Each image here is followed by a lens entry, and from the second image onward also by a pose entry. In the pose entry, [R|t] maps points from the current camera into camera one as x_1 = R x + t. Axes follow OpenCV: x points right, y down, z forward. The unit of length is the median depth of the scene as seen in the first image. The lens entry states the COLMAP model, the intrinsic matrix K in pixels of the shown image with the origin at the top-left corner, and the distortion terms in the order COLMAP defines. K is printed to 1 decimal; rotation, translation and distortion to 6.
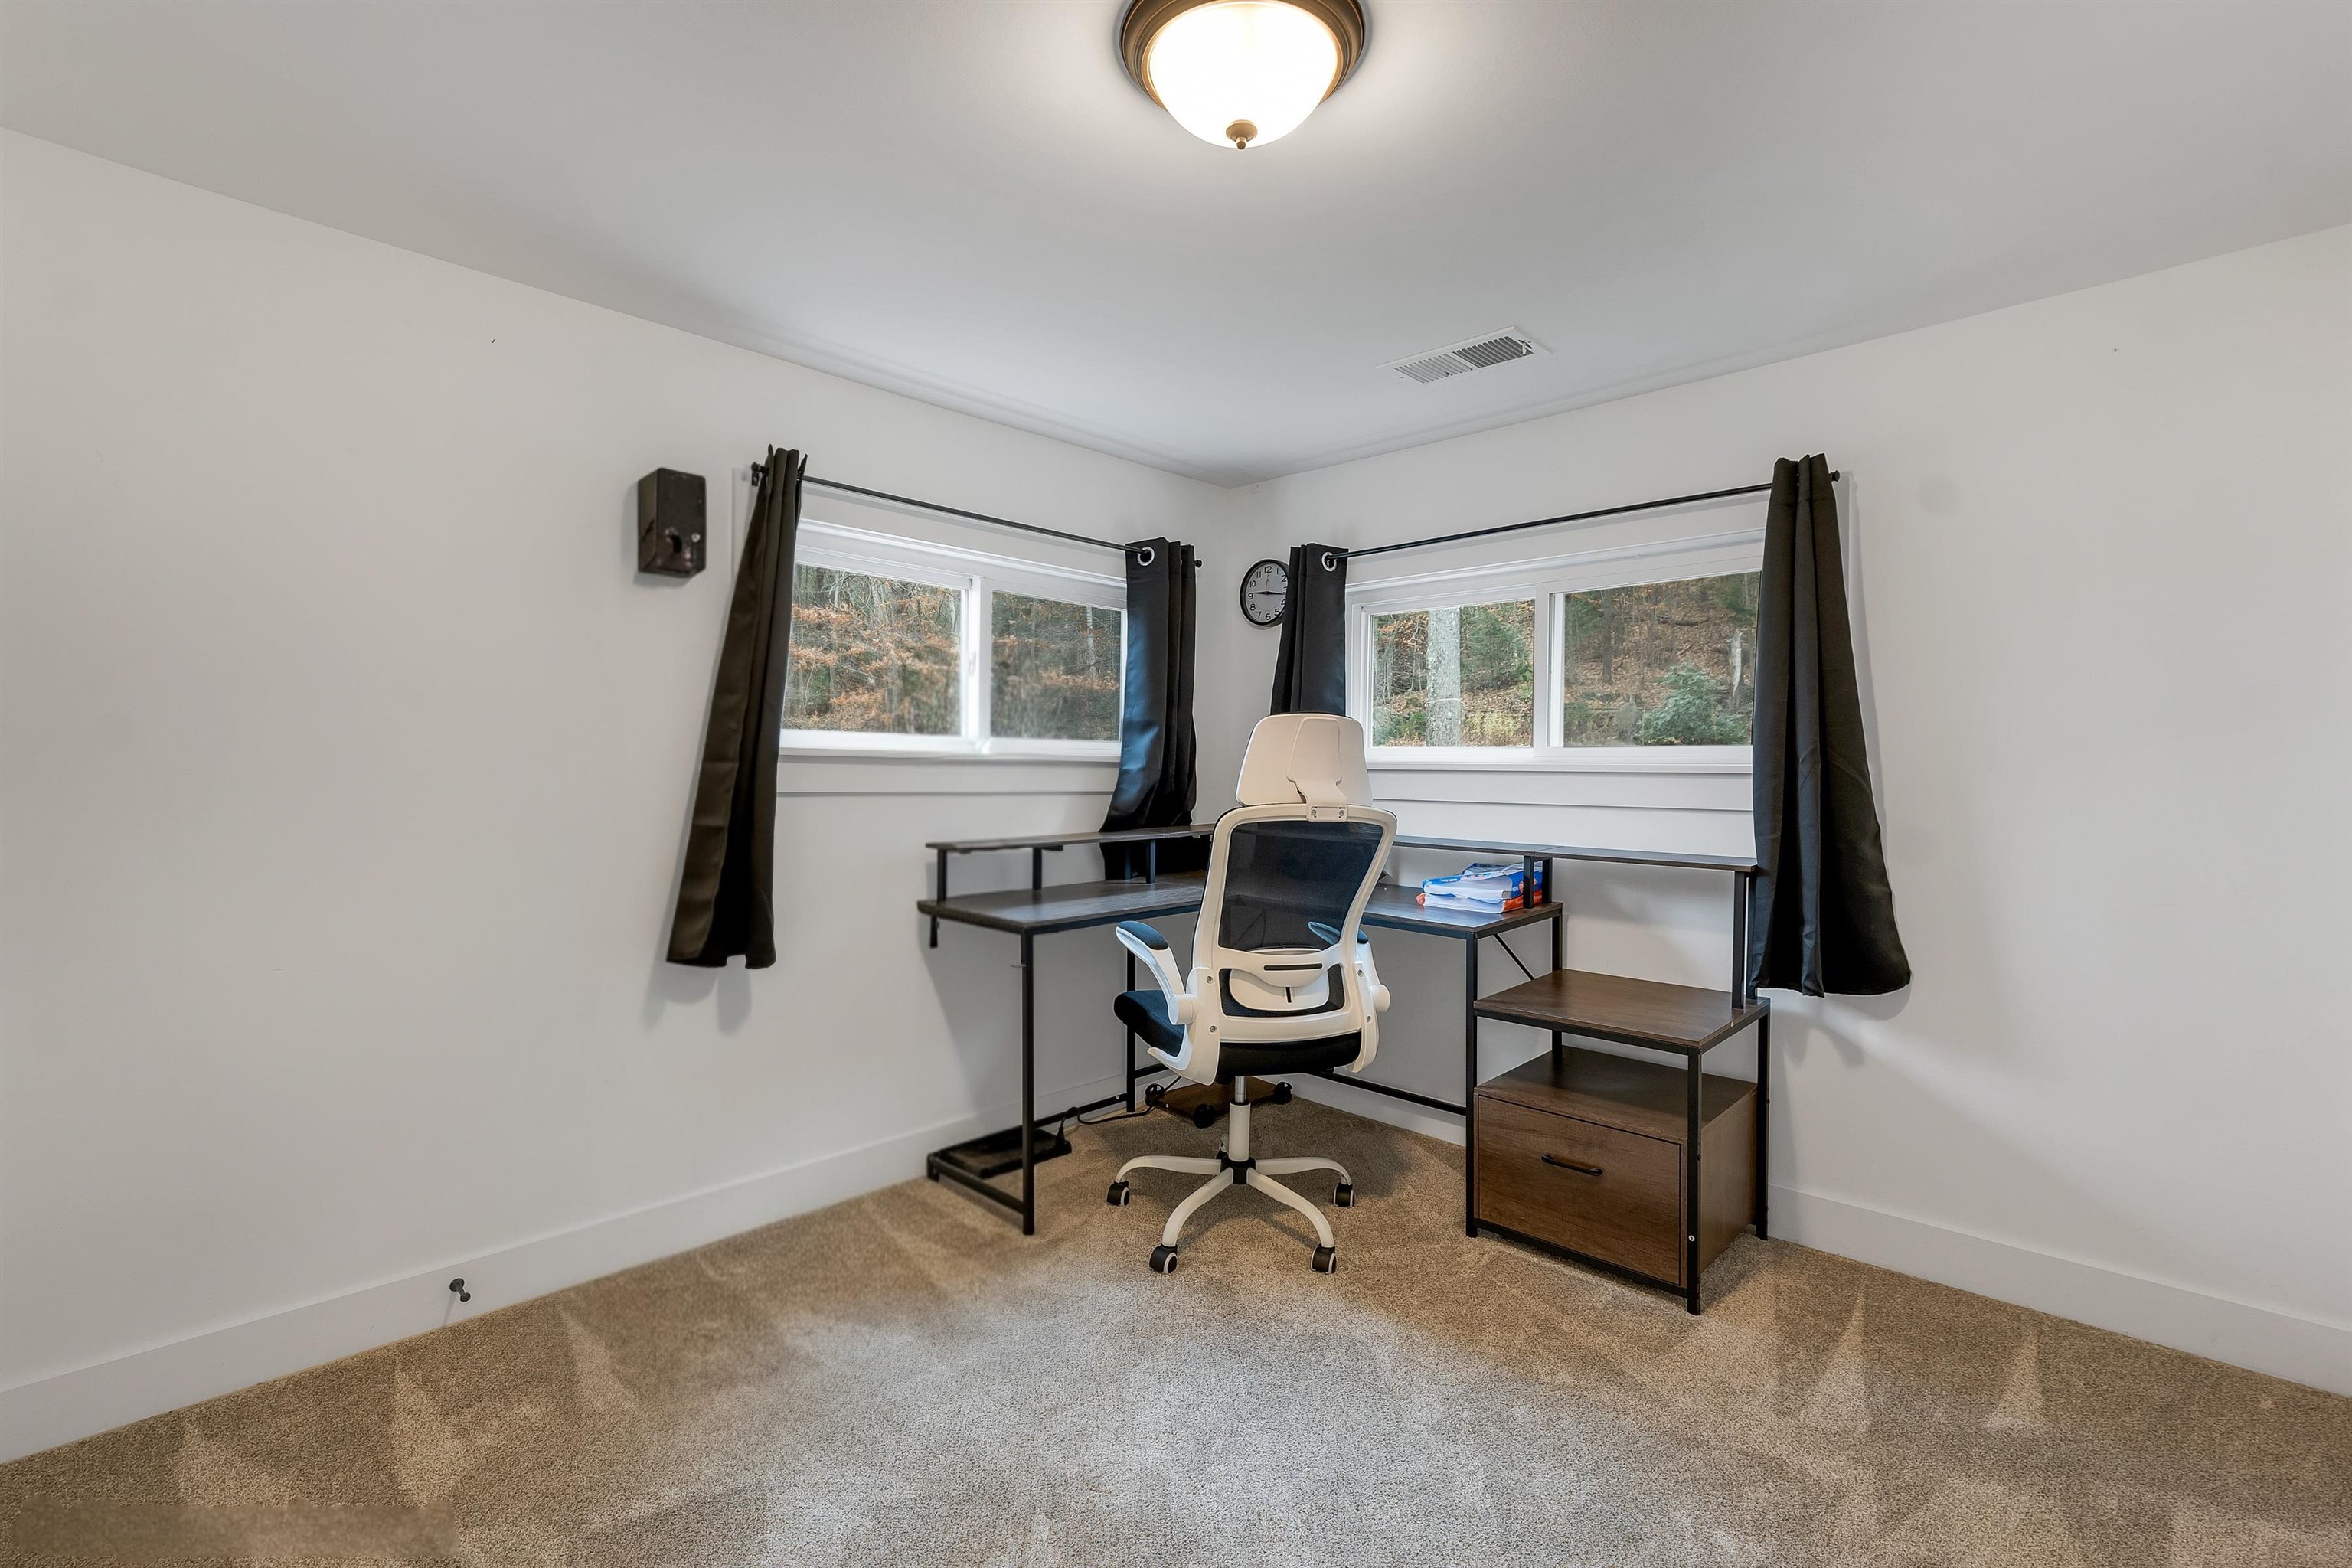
lens RADIAL K [[994.7, 0, 1193.1], [0, 994.7, 803.9], [0, 0, 1]] dist [0.001019, -0.000116]
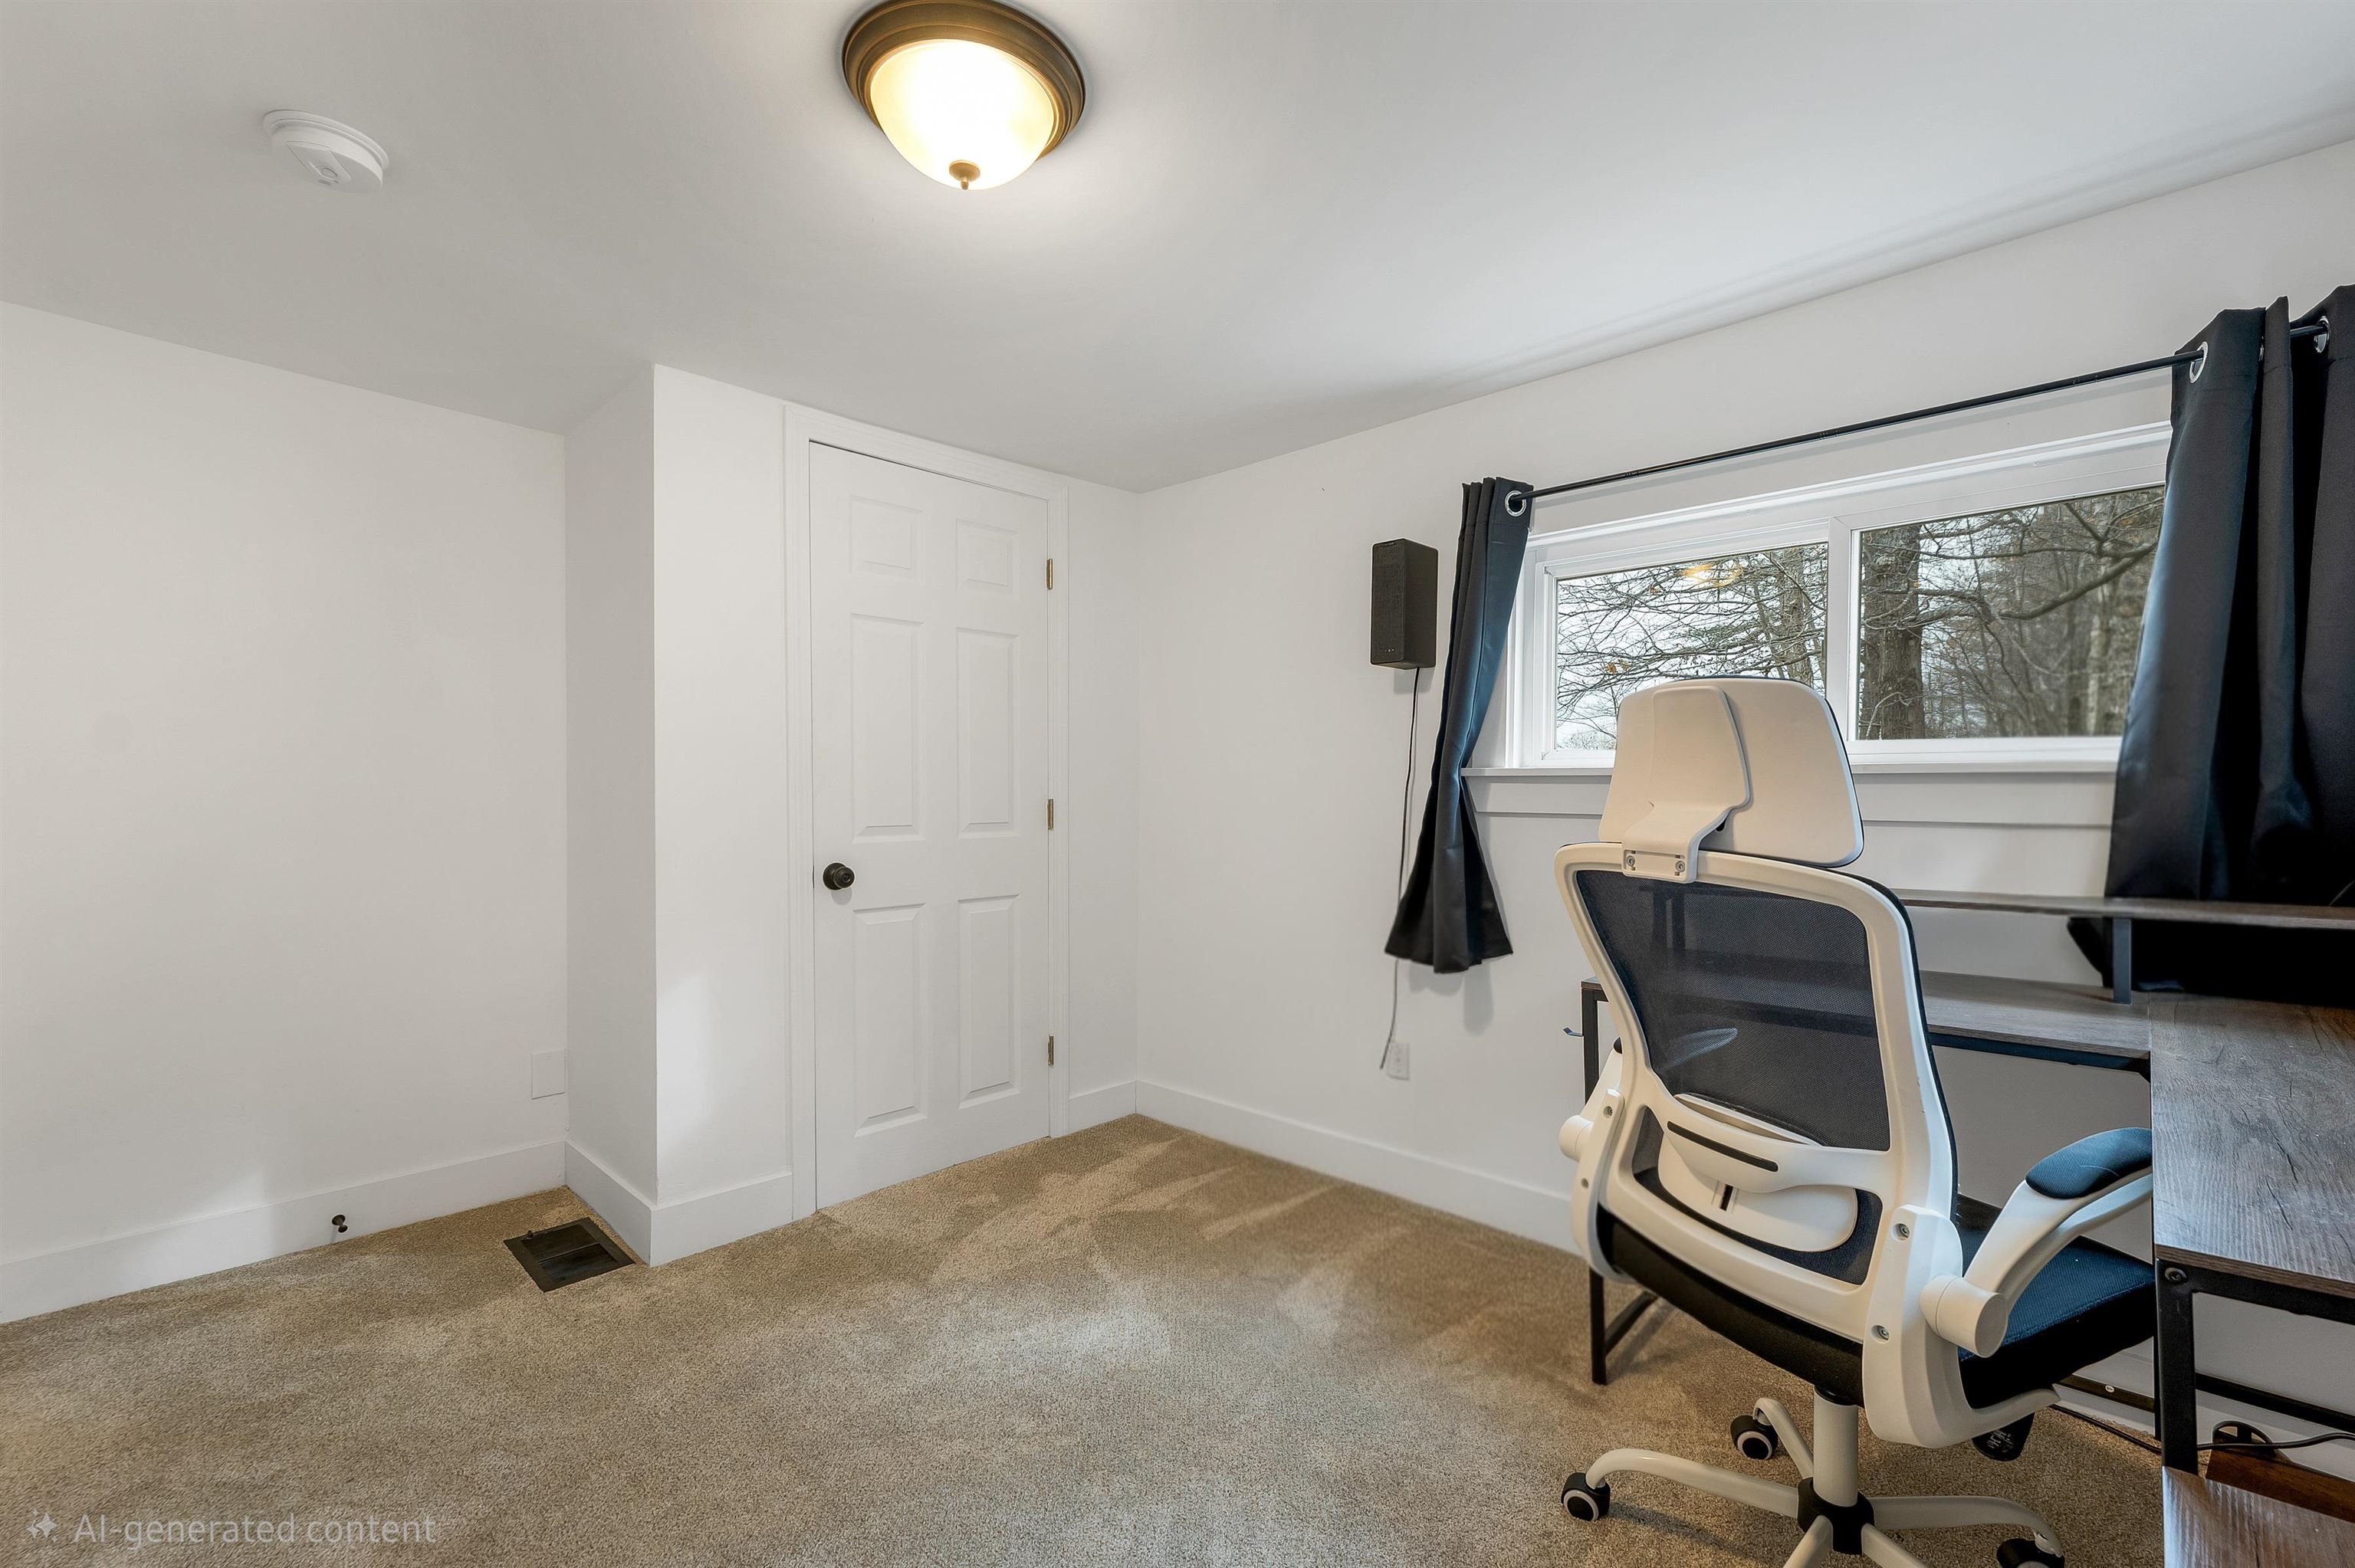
lens RADIAL K [[961.5, 0, 1171.1], [0, 961.5, 811.2], [0, 0, 1]] dist [-0.000556, 0.001072]
pose [[0.043990, 0.016960, -0.998888, 0.590605], [-0.028655, 0.999466, 0.015708, -0.018513], [0.998621, 0.027932, 0.044452, 0.647003]]
